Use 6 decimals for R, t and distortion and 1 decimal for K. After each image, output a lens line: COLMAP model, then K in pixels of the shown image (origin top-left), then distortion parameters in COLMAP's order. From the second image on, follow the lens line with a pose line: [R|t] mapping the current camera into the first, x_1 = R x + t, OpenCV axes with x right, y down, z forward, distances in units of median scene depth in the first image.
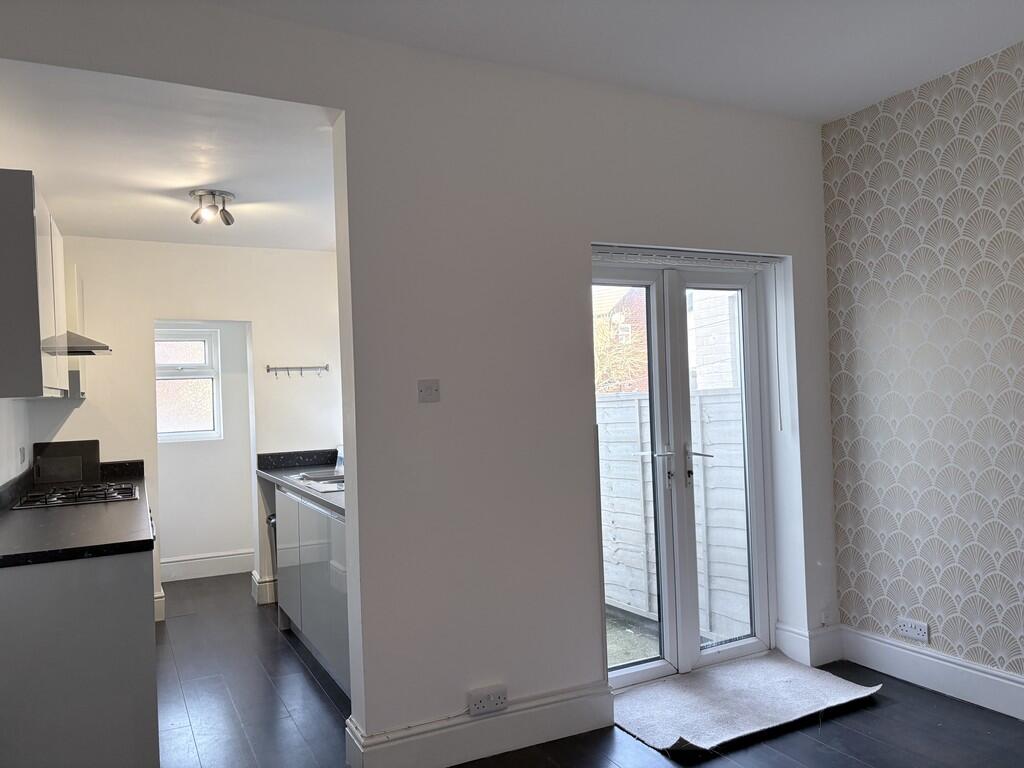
lens RADIAL K [[781.6, 0, 508.5], [0, 781.6, 388.2], [0, 0, 1]] dist [0.055874, -0.073796]
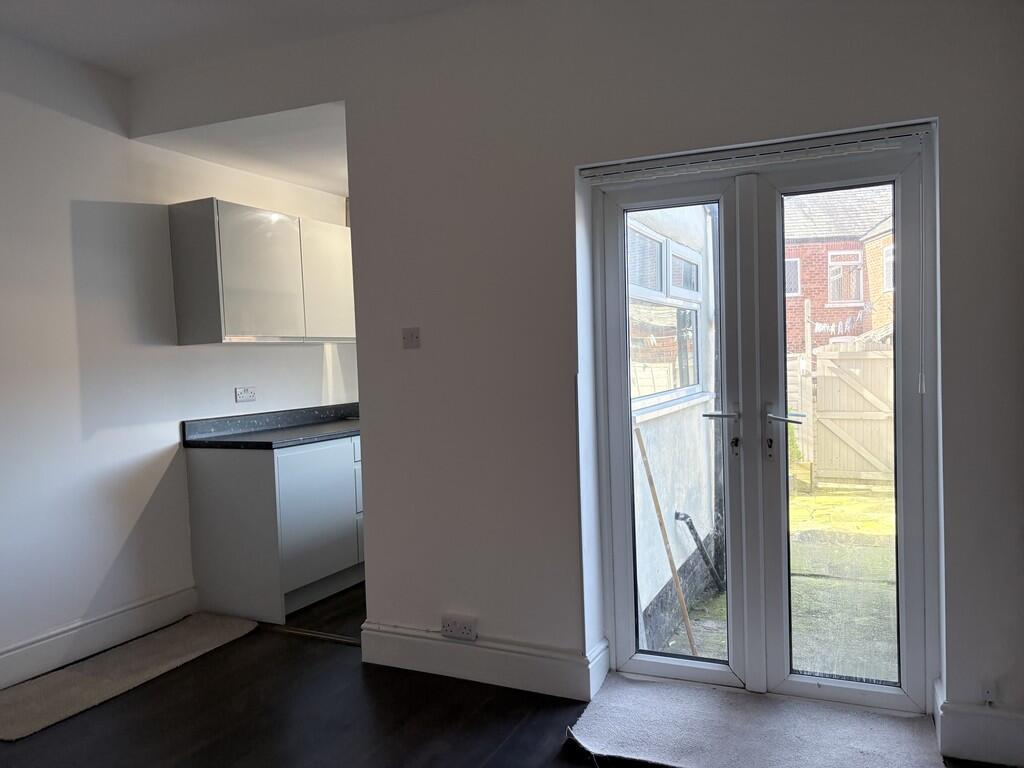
lens RADIAL K [[790.4, 0, 512.8], [0, 790.4, 398.5], [0, 0, 1]] dist [0.074810, -0.063297]
pose [[0.619322, 0.059997, -0.782841, 0.699217], [0.013446, 0.996119, 0.086980, -0.005339], [0.785022, -0.064394, 0.616112, 0.339412]]
